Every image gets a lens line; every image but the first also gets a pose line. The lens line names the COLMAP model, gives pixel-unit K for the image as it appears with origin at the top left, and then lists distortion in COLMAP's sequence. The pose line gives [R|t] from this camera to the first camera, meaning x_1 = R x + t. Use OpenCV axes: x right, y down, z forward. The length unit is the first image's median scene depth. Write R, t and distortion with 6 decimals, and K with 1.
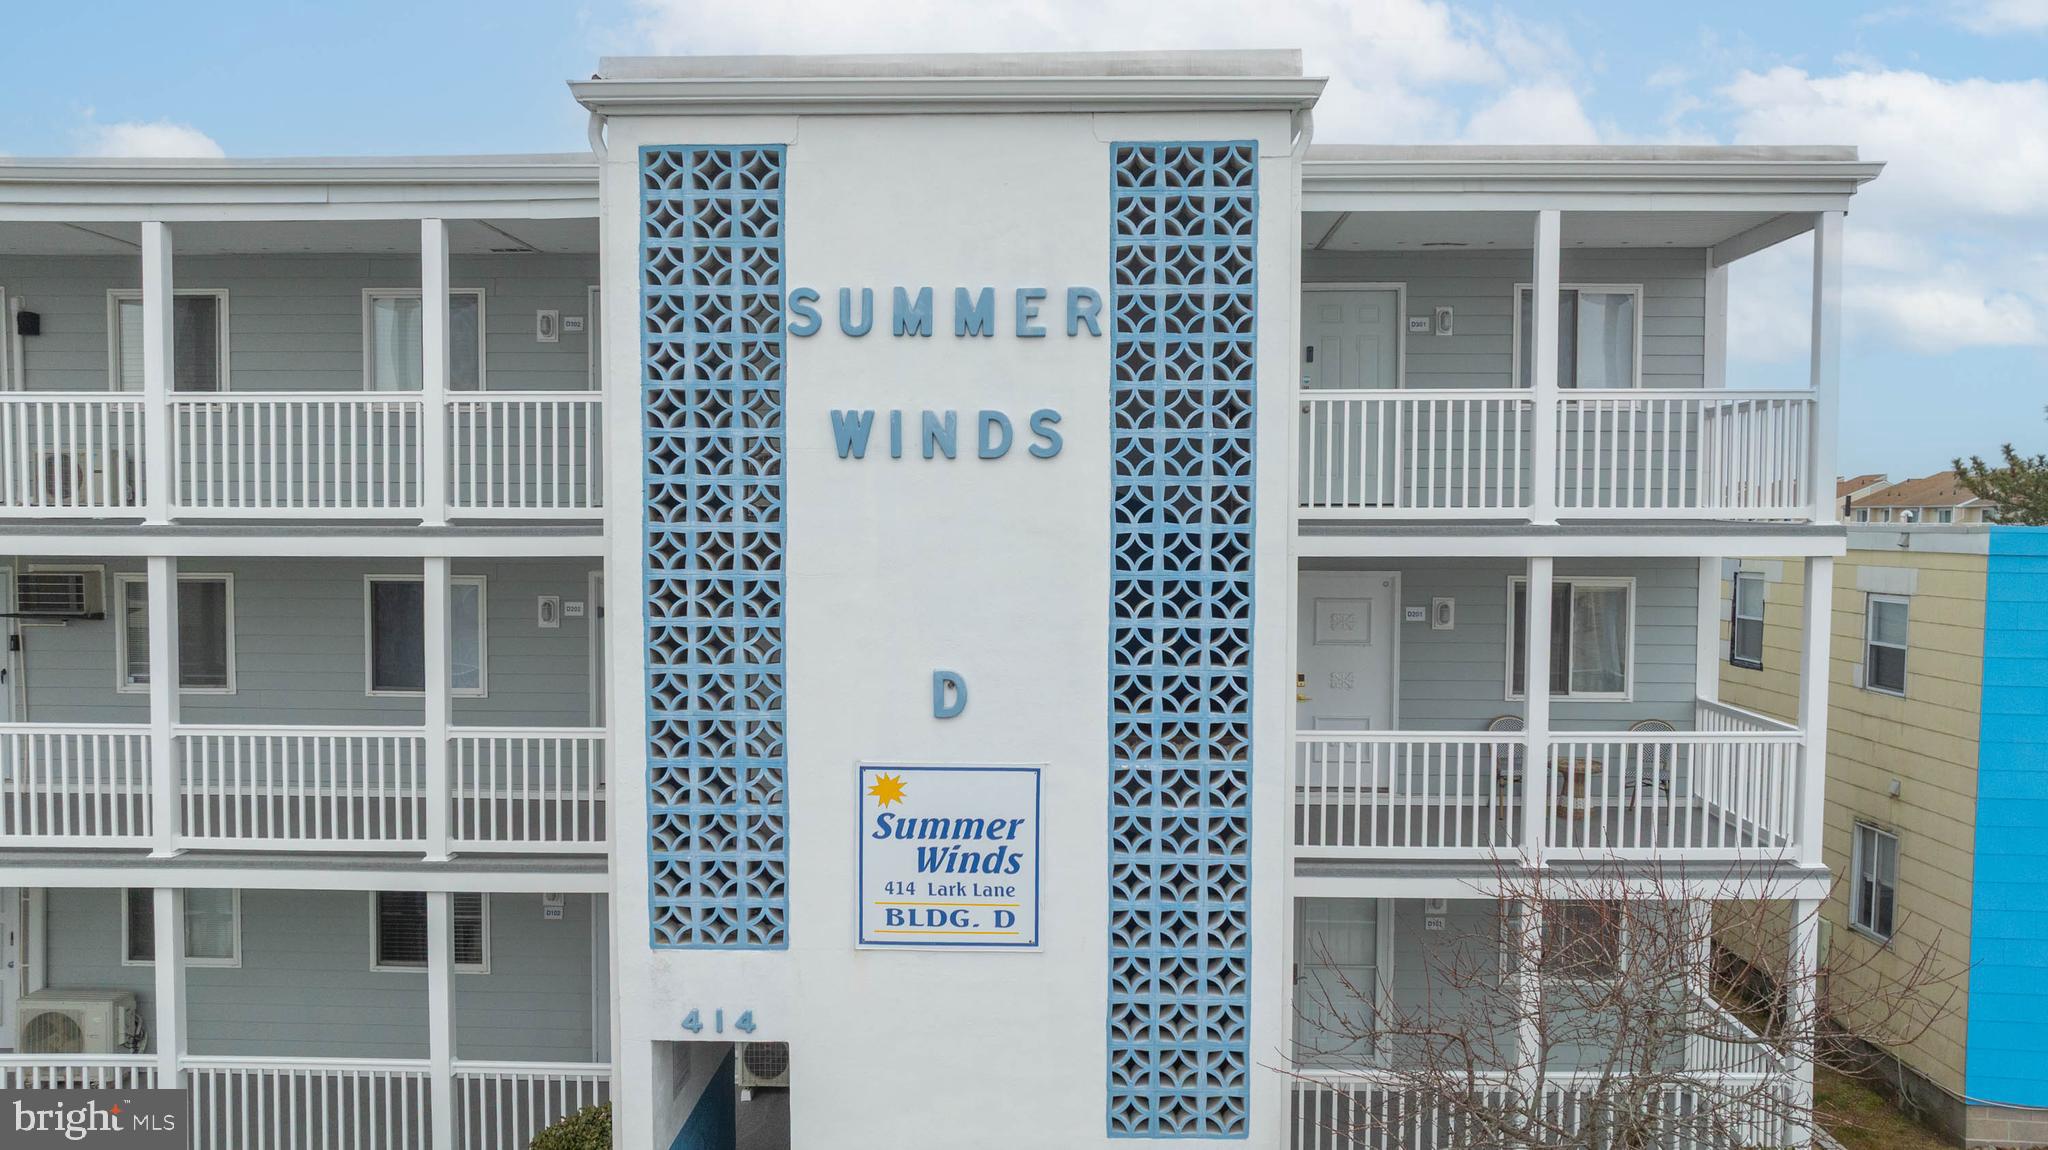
lens RADIAL K [[1484.5, 0, 1024.0], [0, 1484.5, 575.0], [0, 0, 1]] dist [-0.036758, 0.089834]
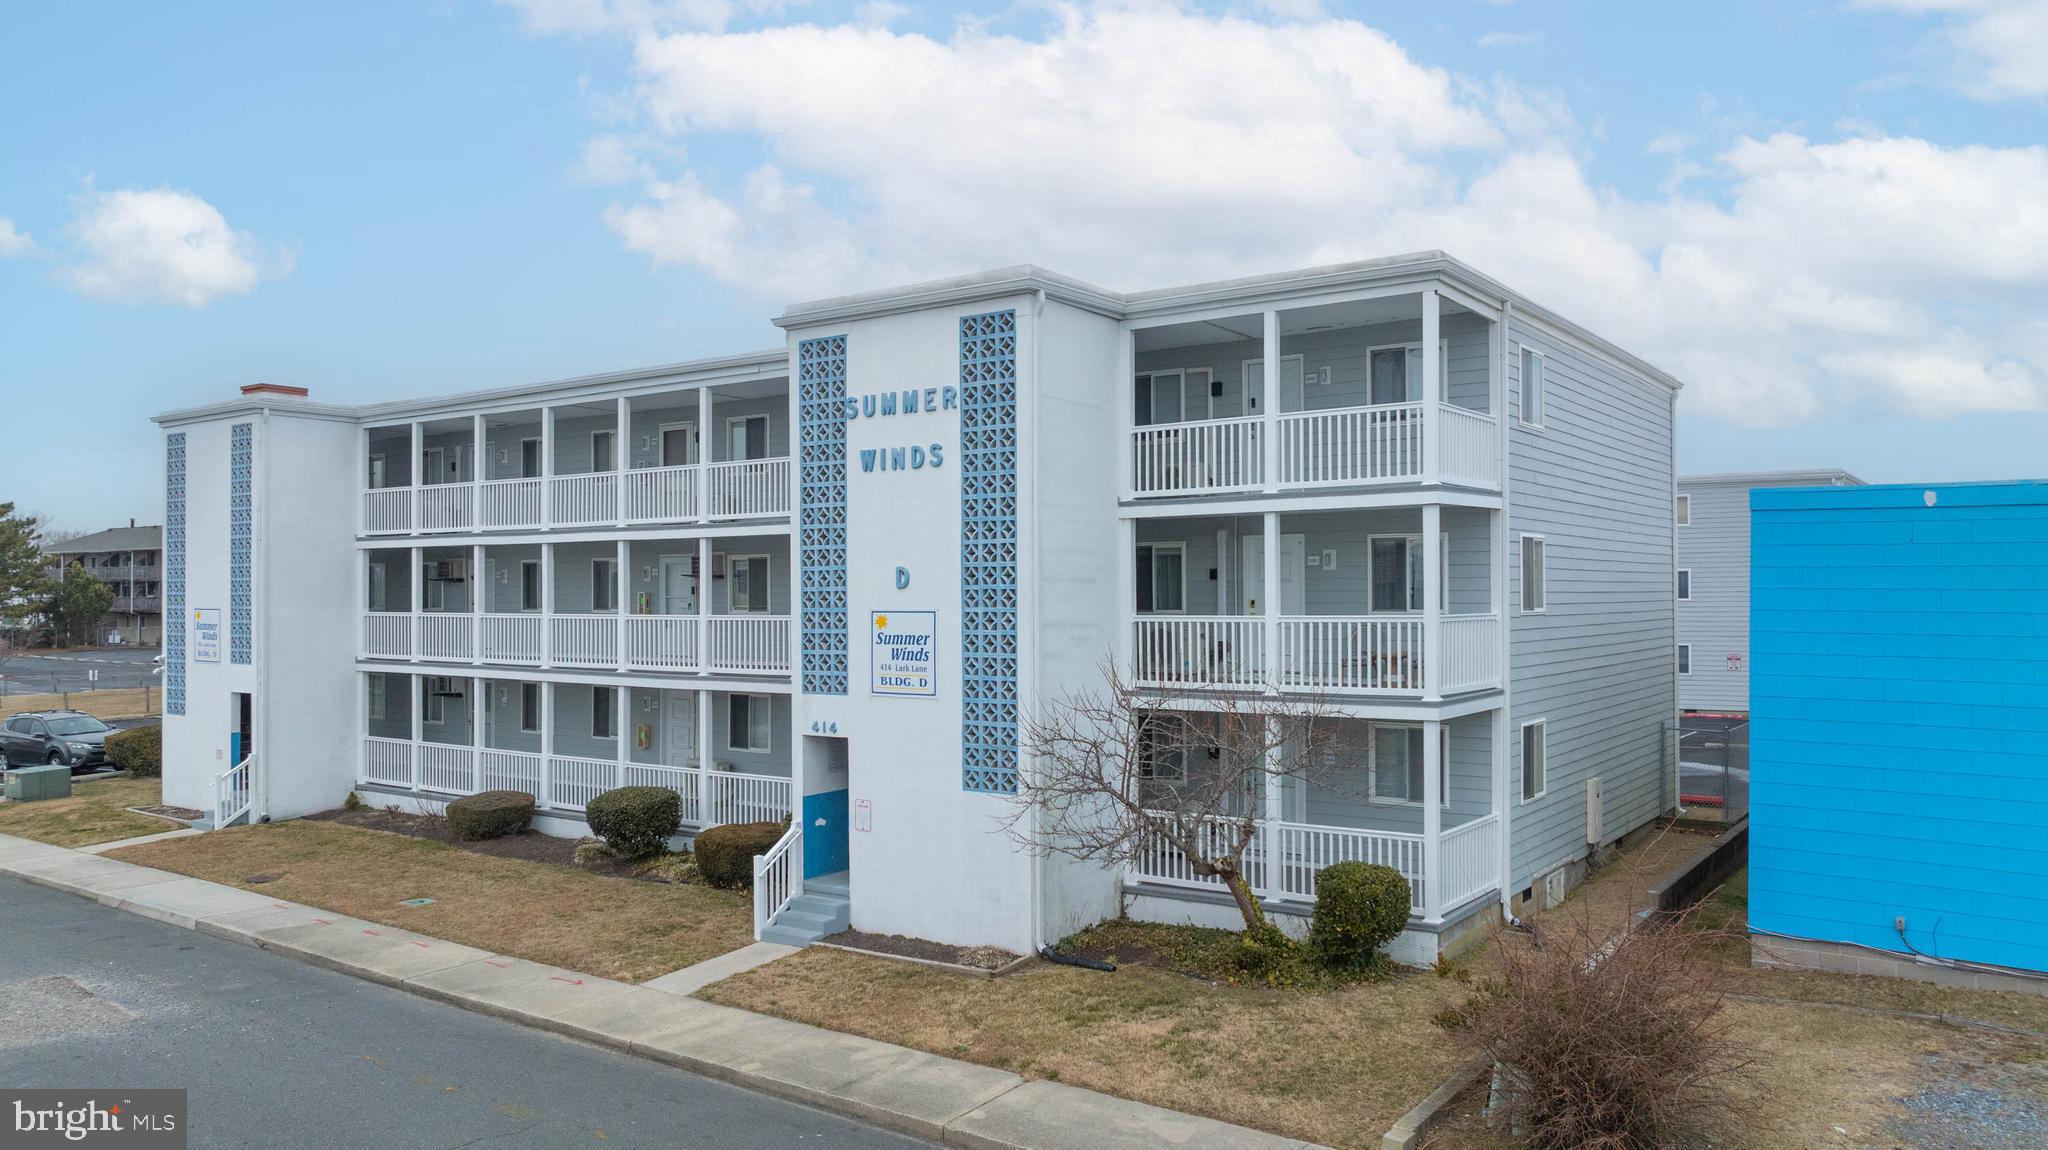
lens RADIAL K [[1484.5, 0, 1024.0], [0, 1484.5, 575.0], [0, 0, 1]] dist [-0.036758, 0.089834]
pose [[0.827290, -0.016514, -0.561533, 1.310852], [-0.013747, 0.998673, -0.049623, 0.182169], [0.561607, 0.048772, 0.825965, -0.689130]]
